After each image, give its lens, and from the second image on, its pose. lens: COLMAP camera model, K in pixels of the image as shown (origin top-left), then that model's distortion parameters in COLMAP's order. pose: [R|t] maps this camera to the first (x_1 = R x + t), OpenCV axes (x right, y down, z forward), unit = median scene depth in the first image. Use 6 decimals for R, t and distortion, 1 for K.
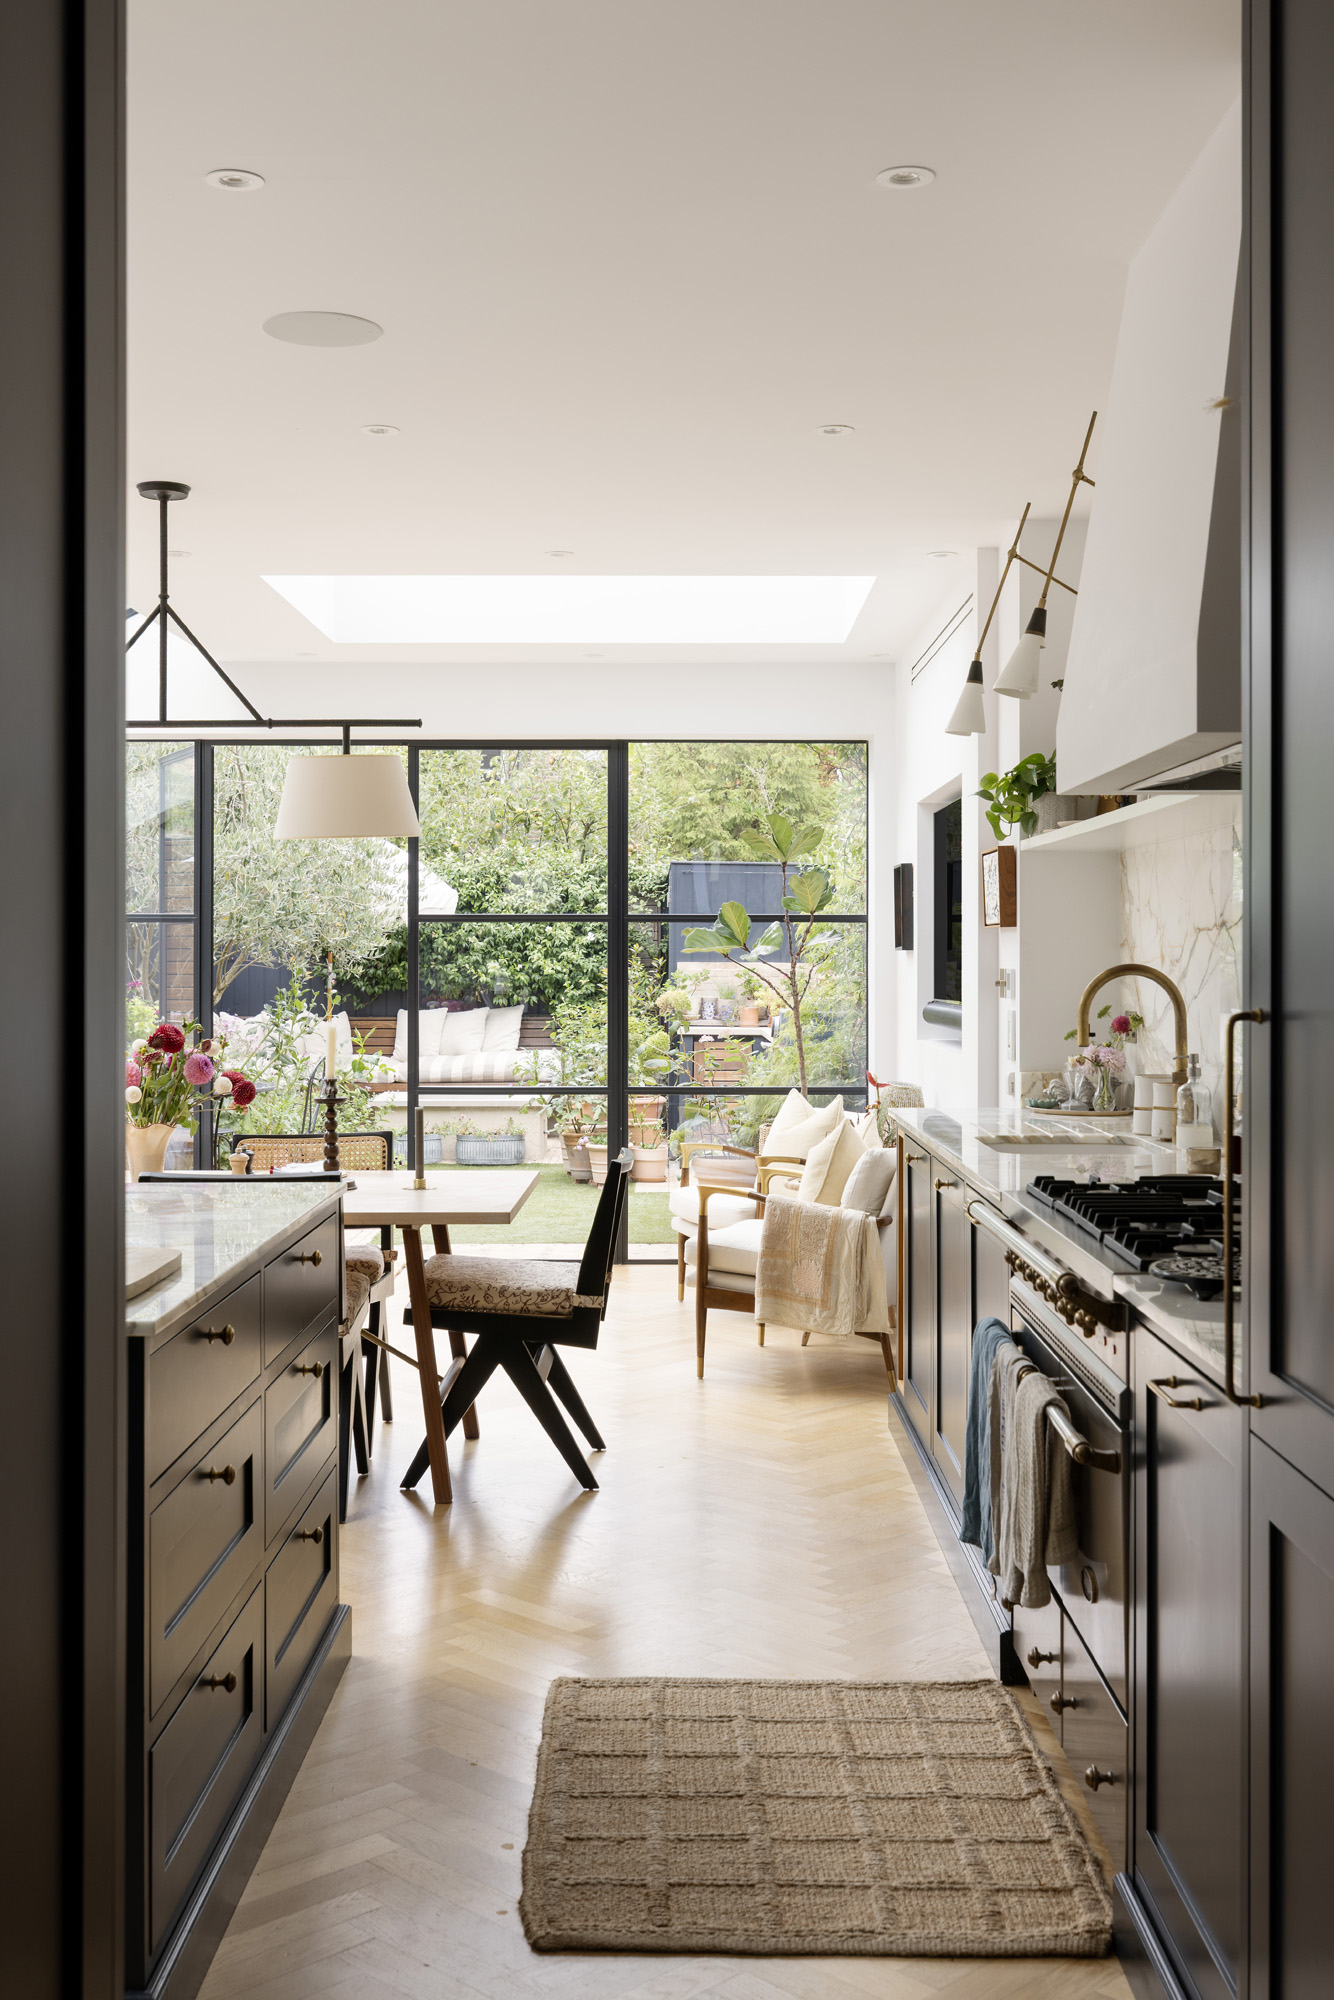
lens RADIAL K [[2028.9, 0, 646.5], [0, 2028.9, 984.6], [0, 0, 1]] dist [0.091748, 0.000000]
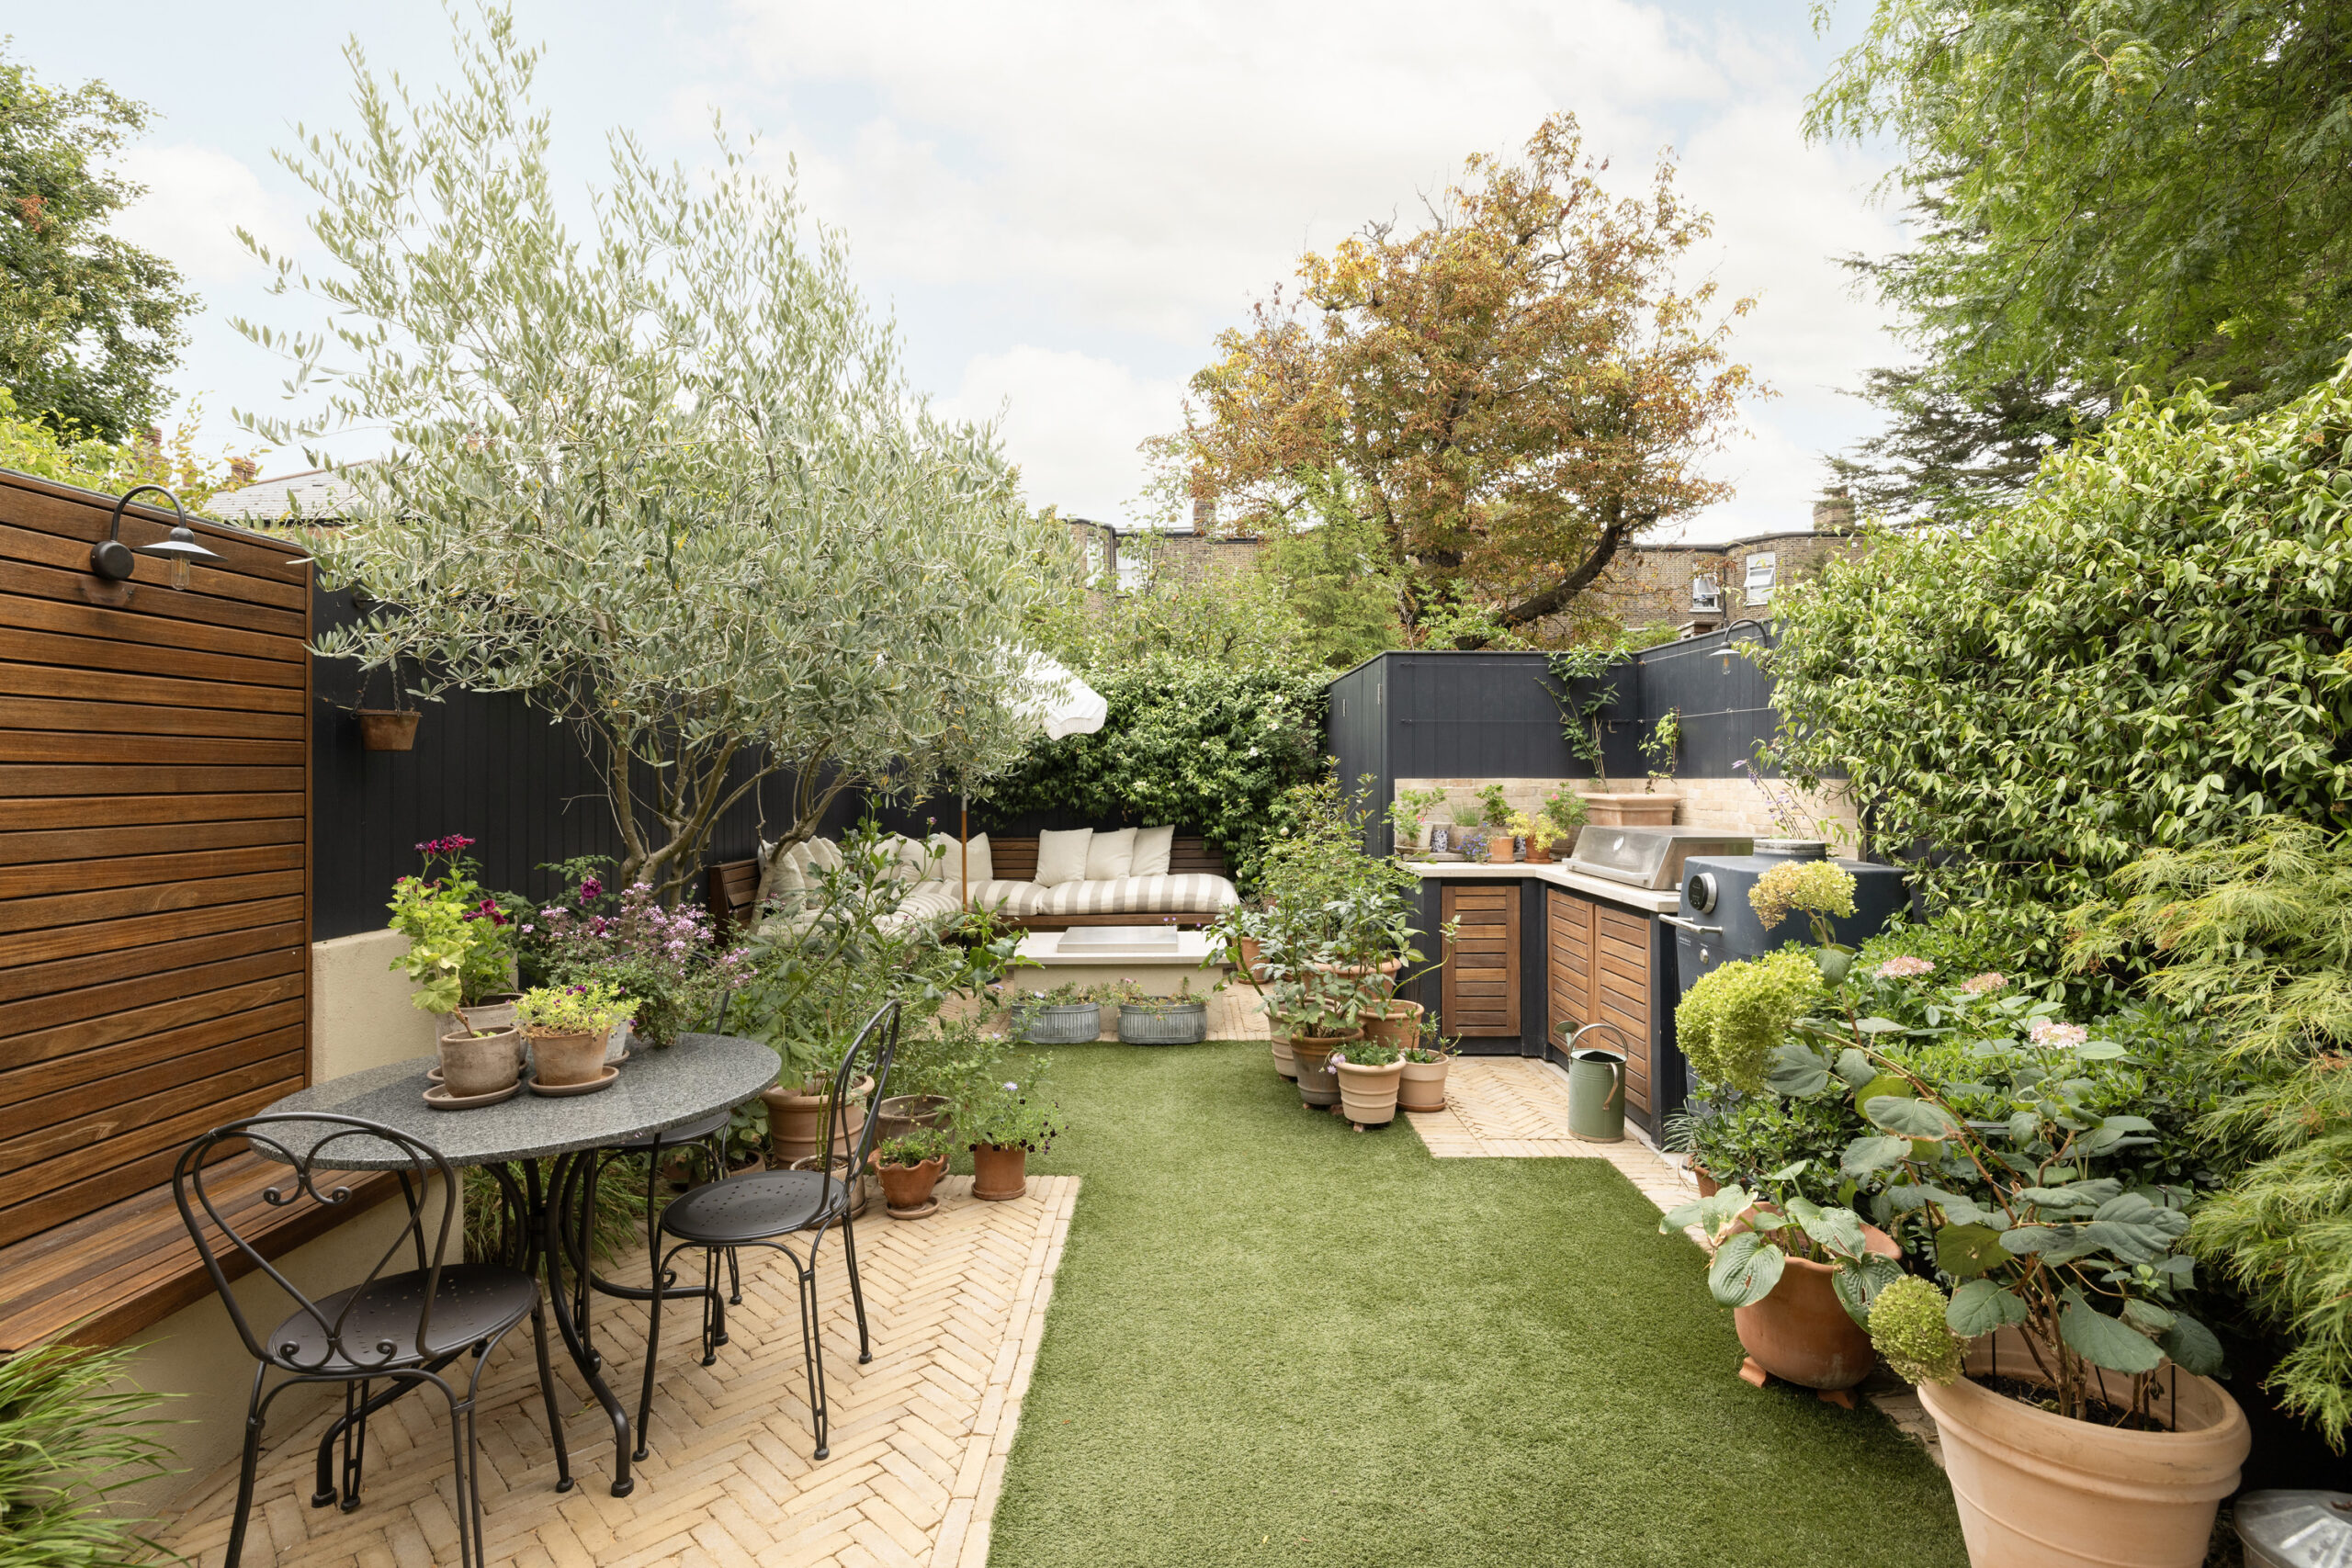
lens RADIAL K [[1135.7, 0, 1168.1], [0, 1135.7, 786.8], [0, 0, 1]] dist [-0.000311, 0.000569]
pose [[0.999951, -0.007682, -0.006181, -0.061161], [0.007669, 0.999968, -0.002257, -0.006687], [0.006198, 0.002210, 0.999978, 0.485181]]
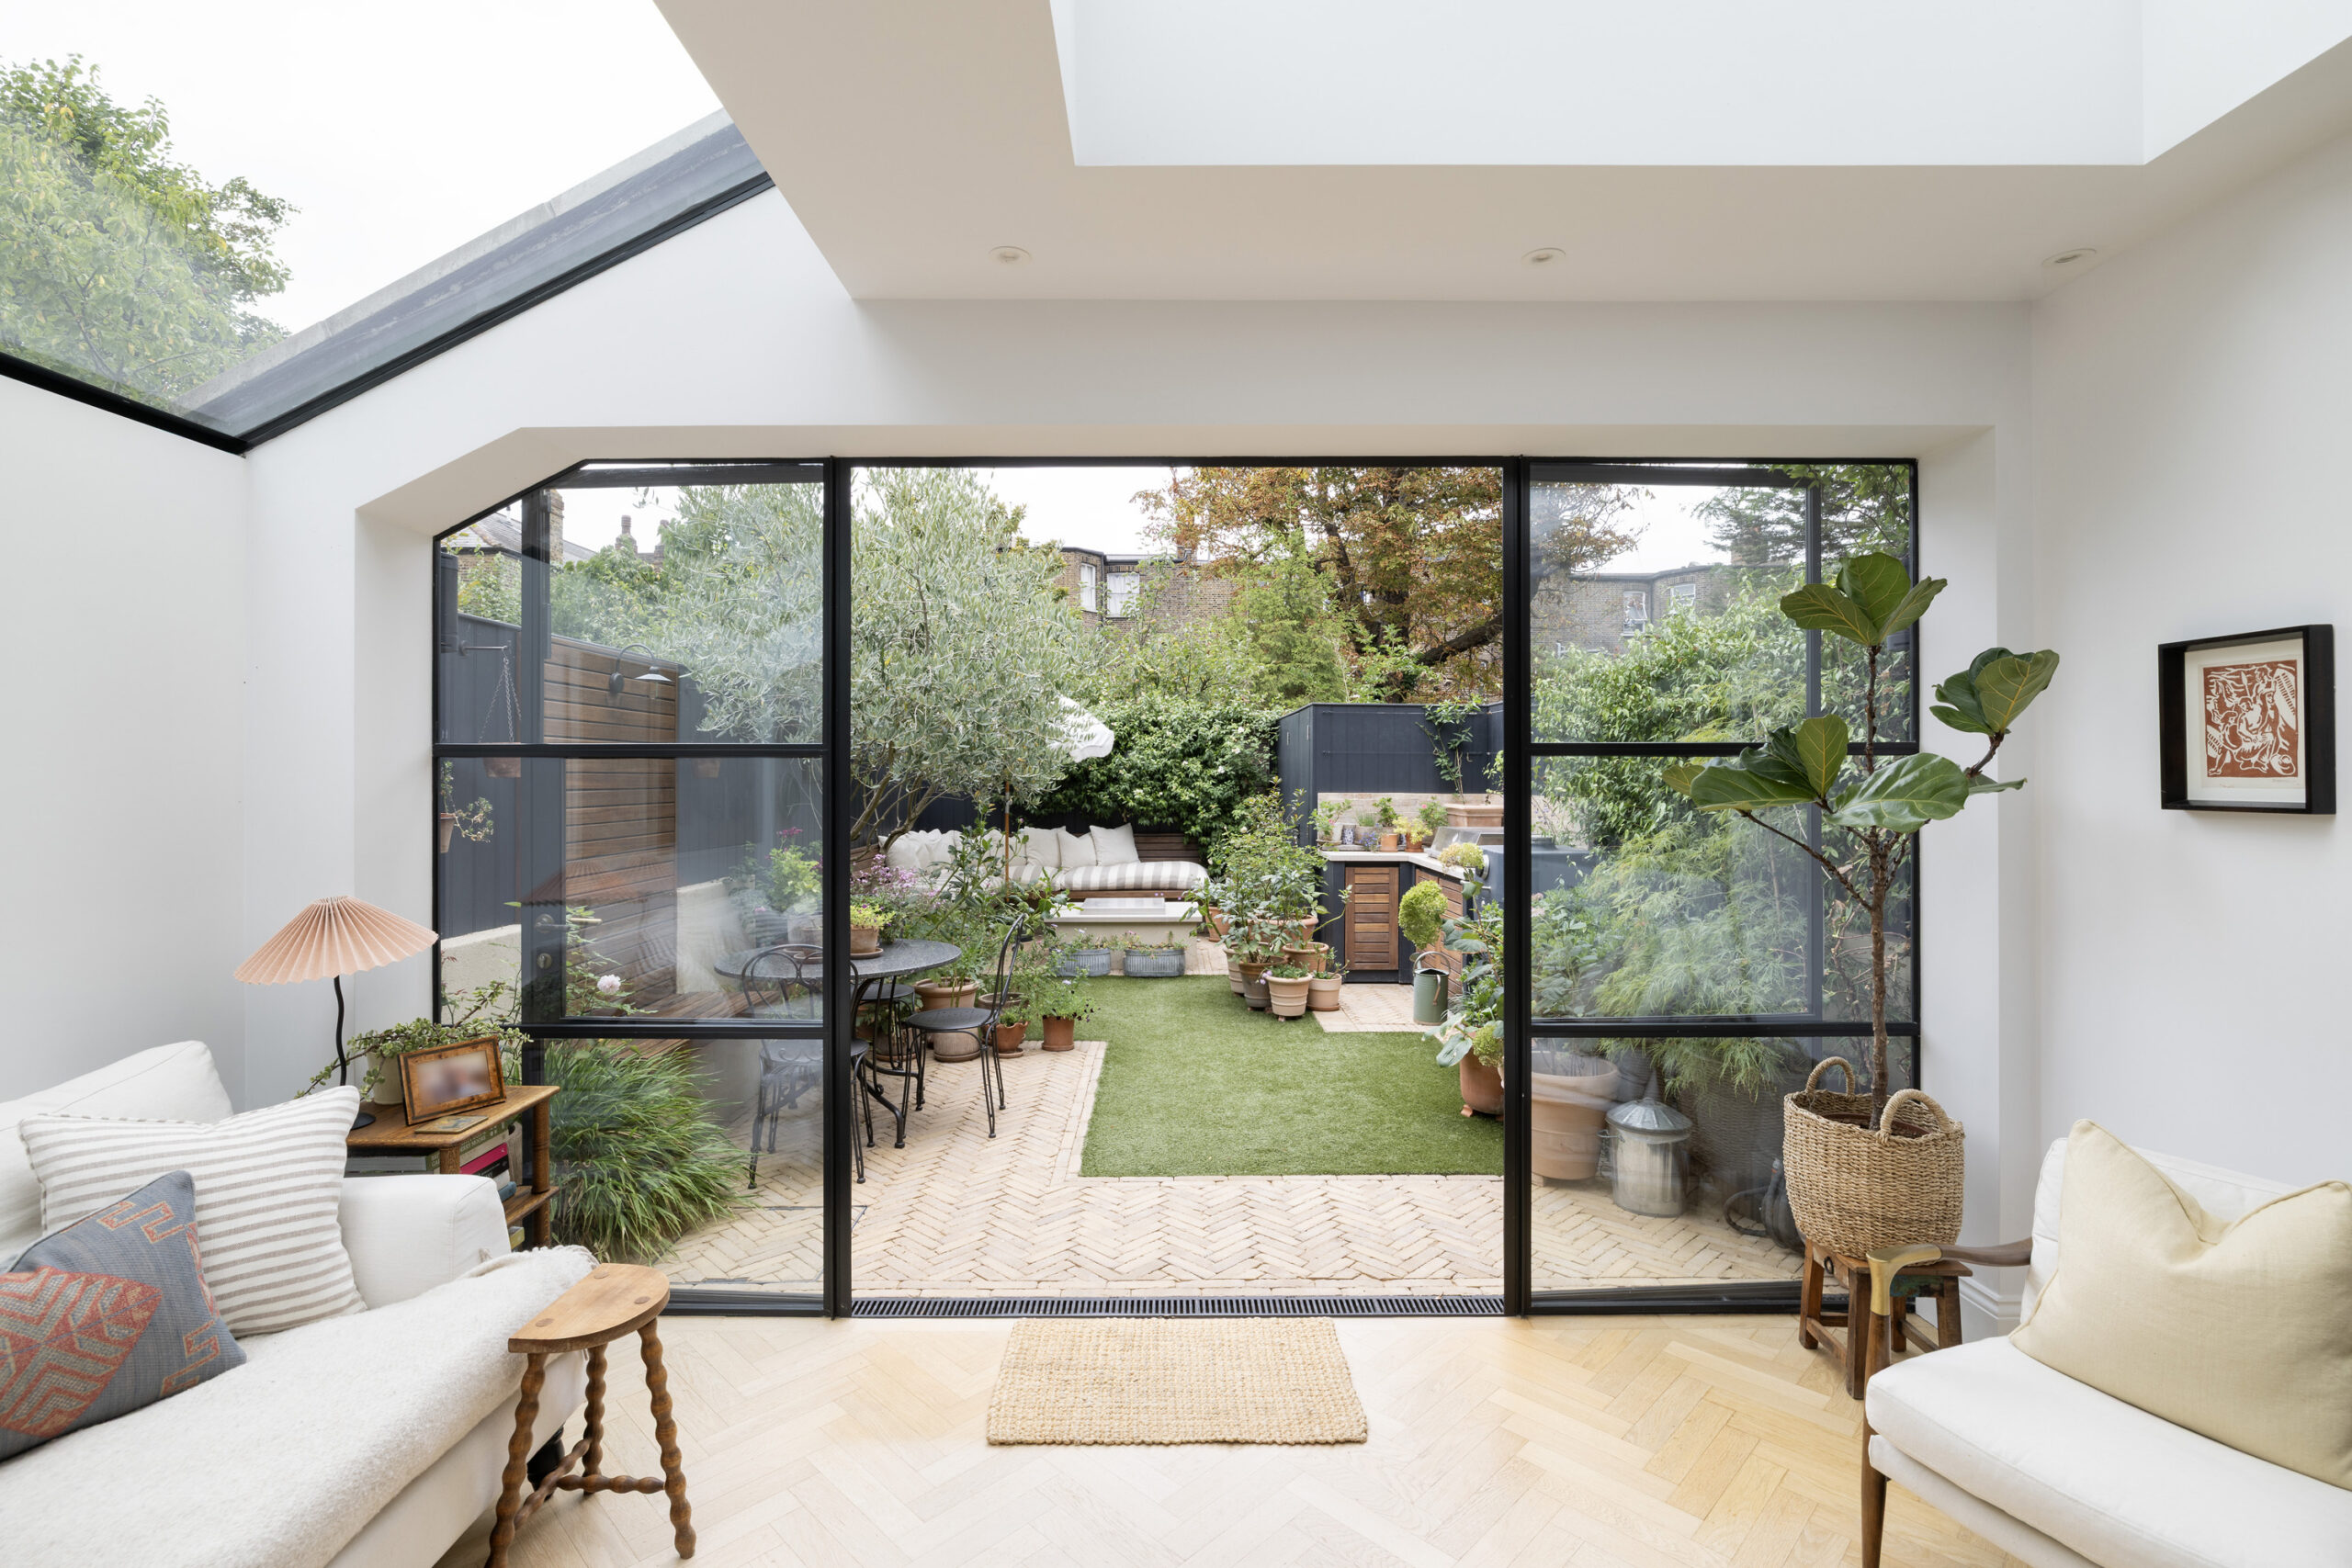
lens RADIAL K [[1060.5, 0, 1180.7], [0, 1060.5, 774.1], [0, 0, 1]] dist [-0.010316, 0.000559]
pose [[0.999773, -0.000885, 0.021306, -0.064036], [0.001207, 0.999885, -0.015086, -0.011030], [-0.021290, 0.015108, 0.999659, 0.358985]]
